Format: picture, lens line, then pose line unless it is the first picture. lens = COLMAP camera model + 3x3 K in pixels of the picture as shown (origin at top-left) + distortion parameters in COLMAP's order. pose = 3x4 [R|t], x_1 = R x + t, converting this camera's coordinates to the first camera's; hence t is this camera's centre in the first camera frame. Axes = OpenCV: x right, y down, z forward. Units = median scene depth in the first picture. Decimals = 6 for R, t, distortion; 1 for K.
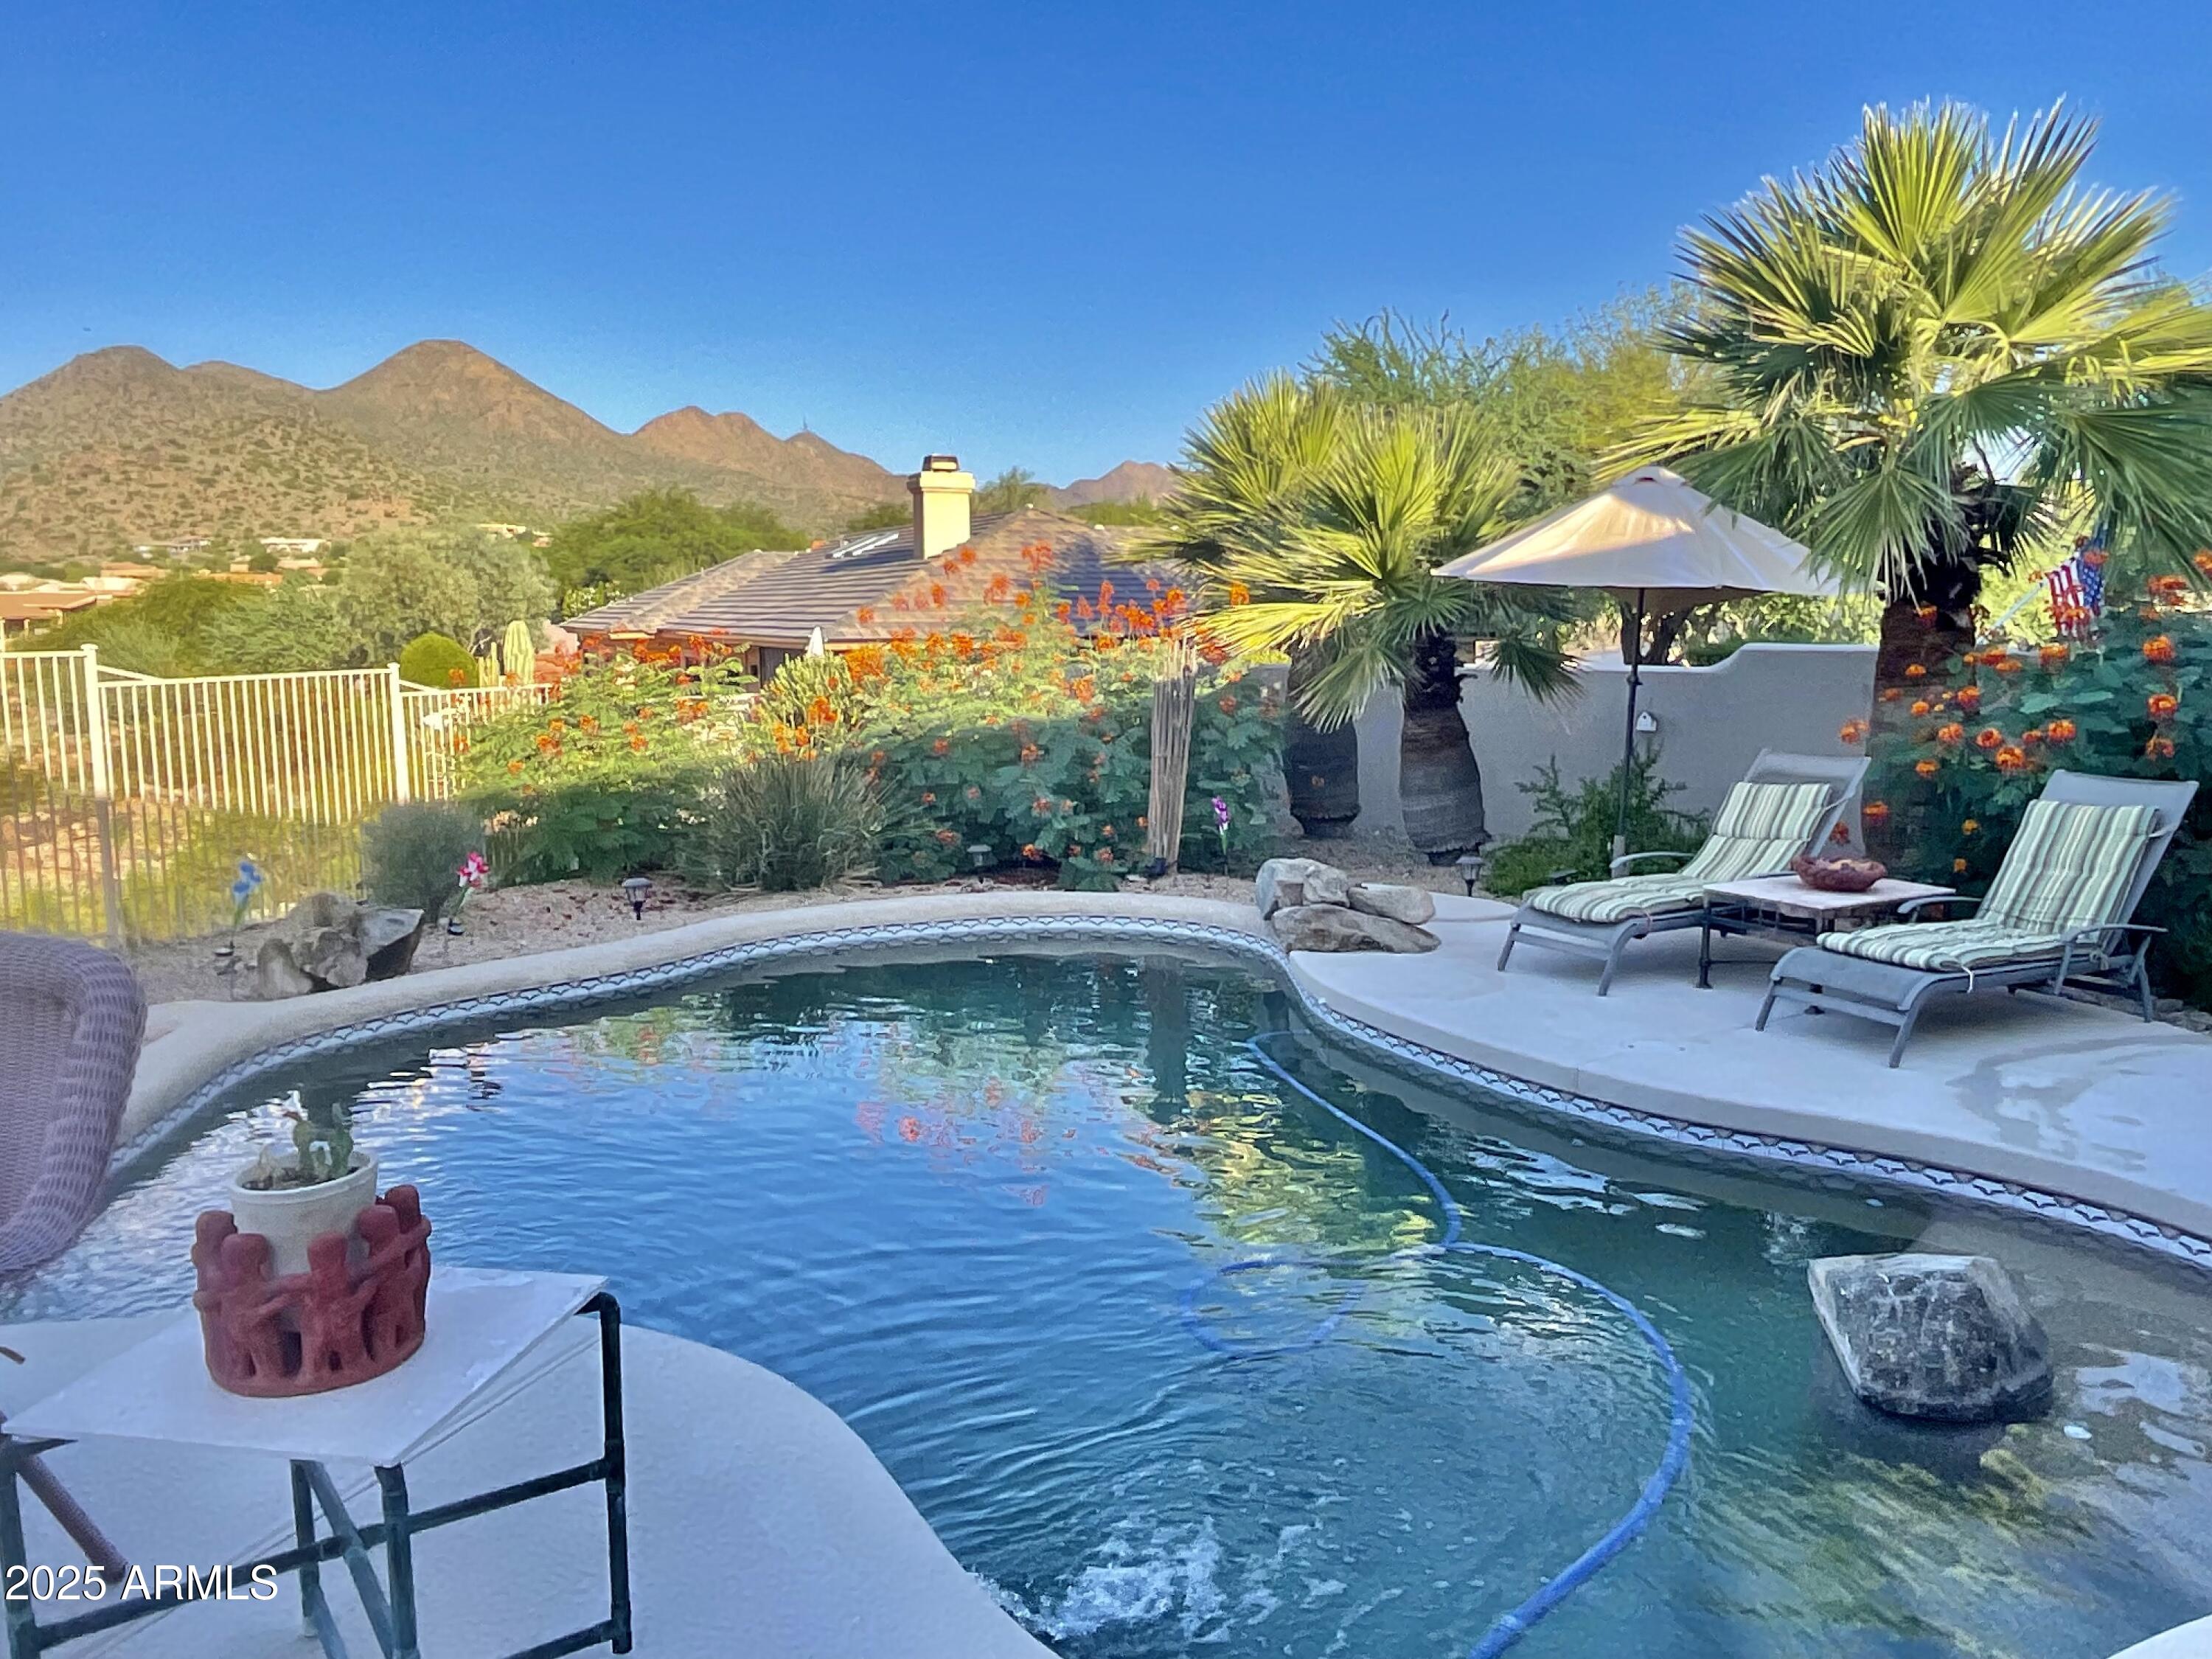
lens RADIAL K [[1640.7, 0, 1111.9], [0, 1640.7, 832.5], [0, 0, 1]] dist [0.003332, -0.011609]
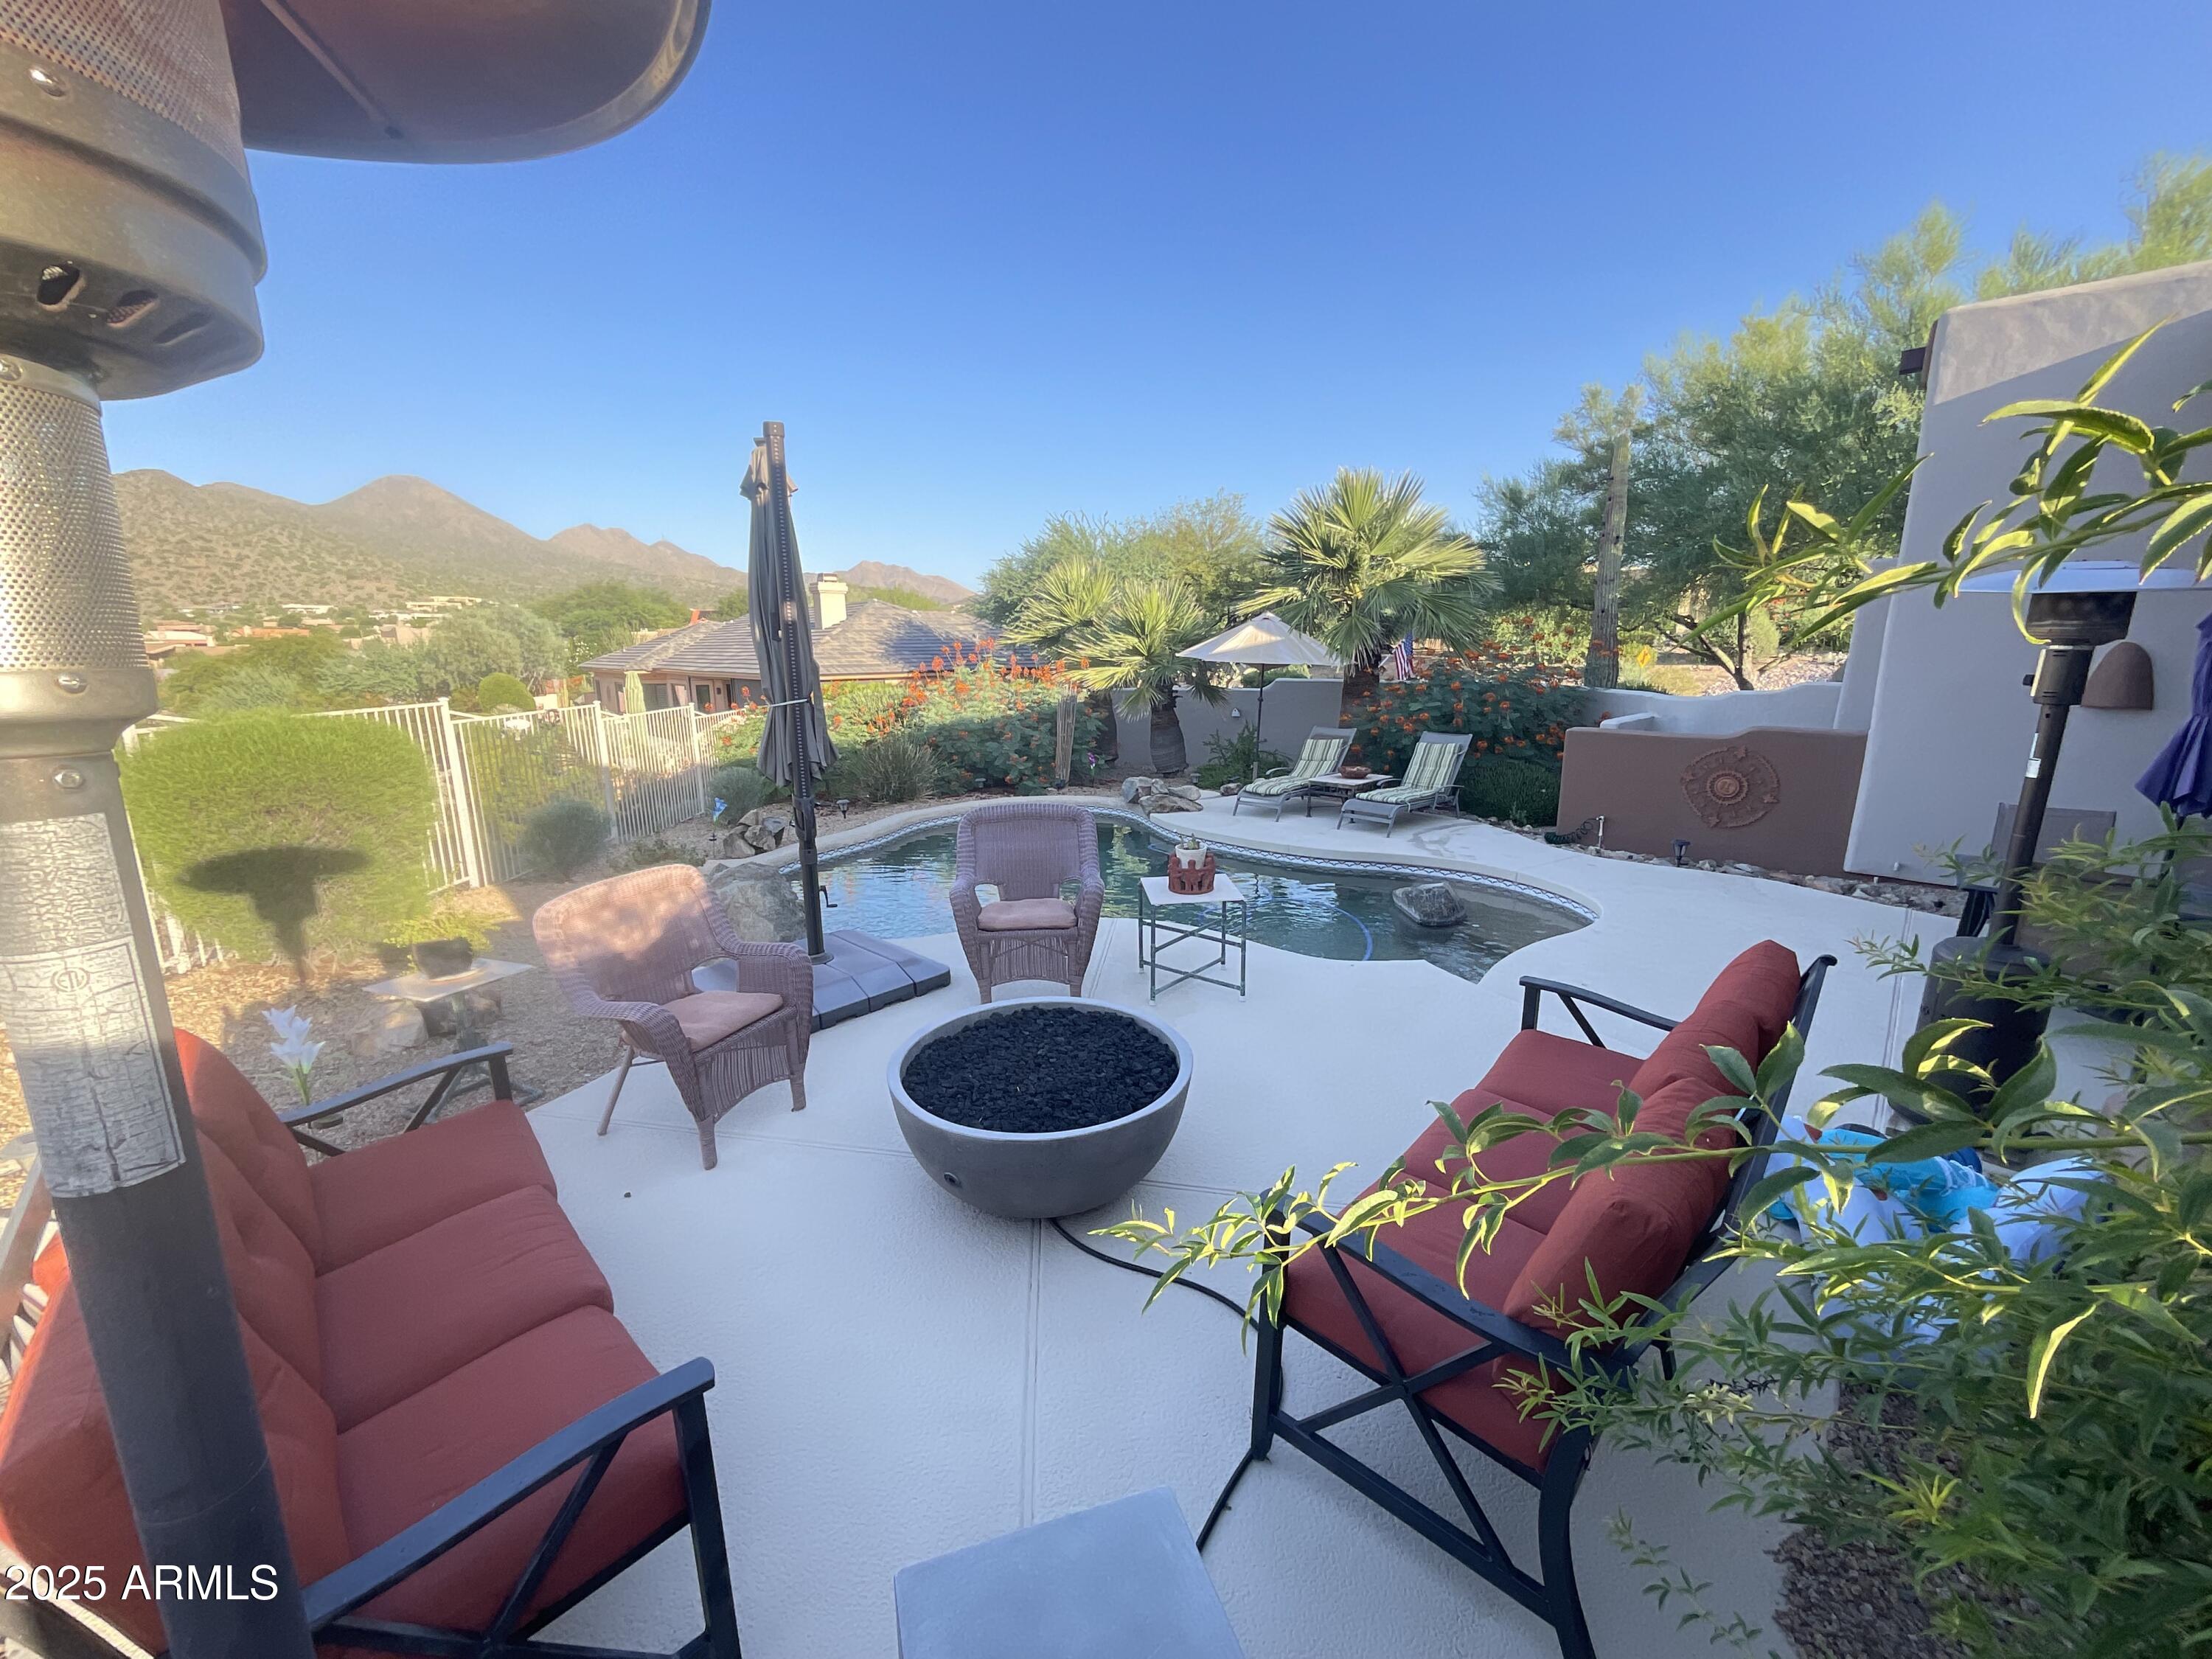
lens RADIAL K [[888.7, 0, 1099.5], [0, 888.7, 829.2], [0, 0, 1]] dist [0.003482, 0.000866]
pose [[0.967039, -0.059467, 0.247587, -0.232871], [0.042474, 0.996396, 0.073427, -0.004775], [-0.251061, -0.060490, 0.966079, -0.222538]]
